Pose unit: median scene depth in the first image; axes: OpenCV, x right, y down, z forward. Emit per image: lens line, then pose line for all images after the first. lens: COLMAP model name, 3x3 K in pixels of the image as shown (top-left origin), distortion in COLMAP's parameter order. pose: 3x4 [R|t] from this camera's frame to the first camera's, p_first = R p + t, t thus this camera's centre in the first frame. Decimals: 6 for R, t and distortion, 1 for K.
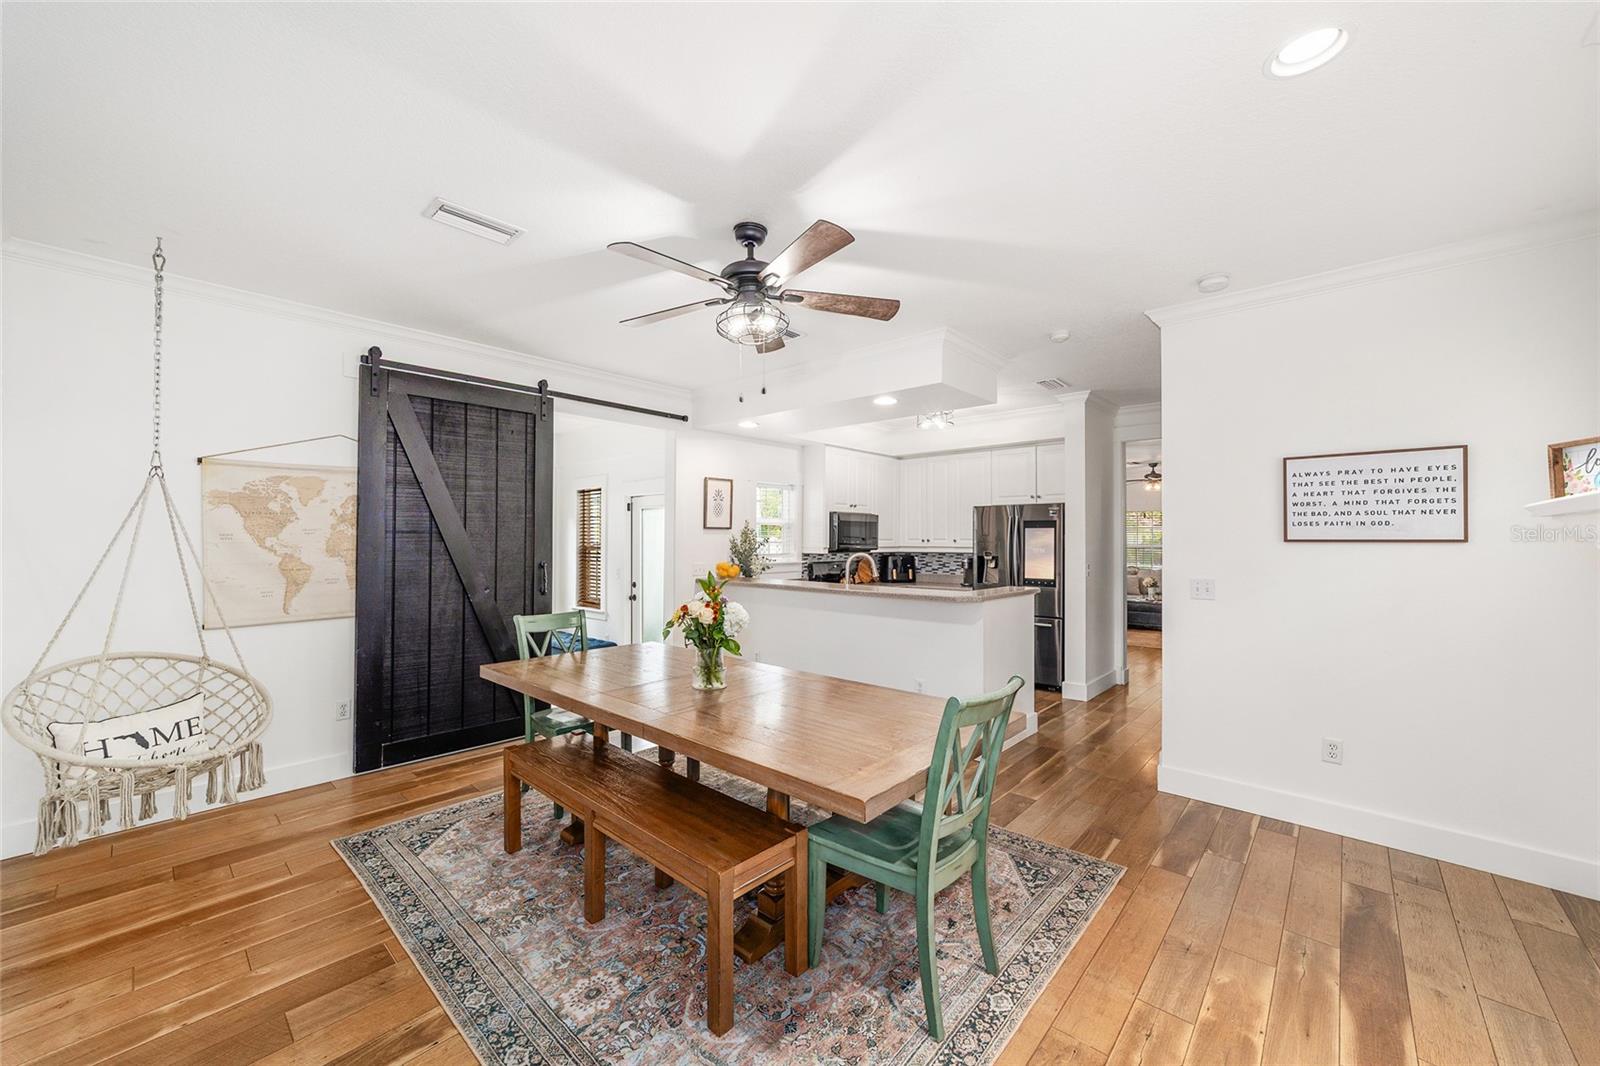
lens RADIAL K [[613.9, 0, 799.3], [0, 613.9, 536.9], [0, 0, 1]] dist [0.000106, -0.000004]
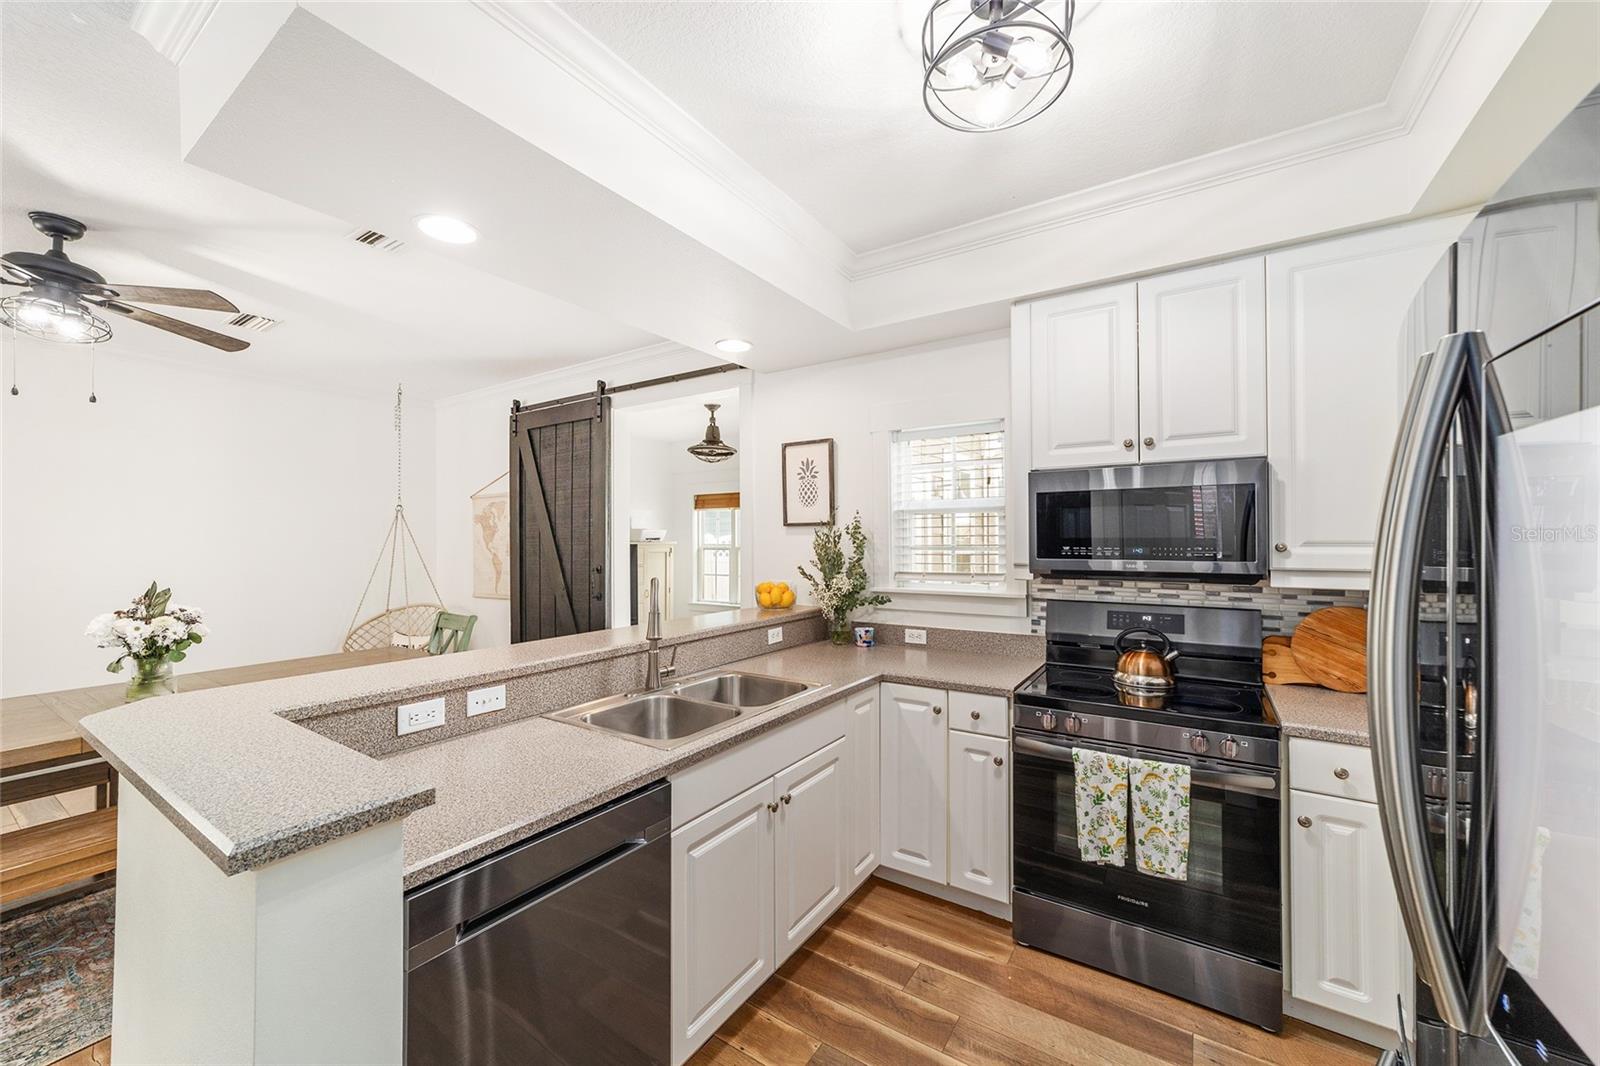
lens RADIAL K [[613.9, 0, 796.2], [0, 613.9, 538.3], [0, 0, 1]] dist [0.000106, -0.000004]
pose [[0.147266, -0.009278, -0.989053, 0.583447], [0.006165, 0.999945, -0.008462, 0.005465], [0.989078, -0.004852, 0.147315, 1.149996]]
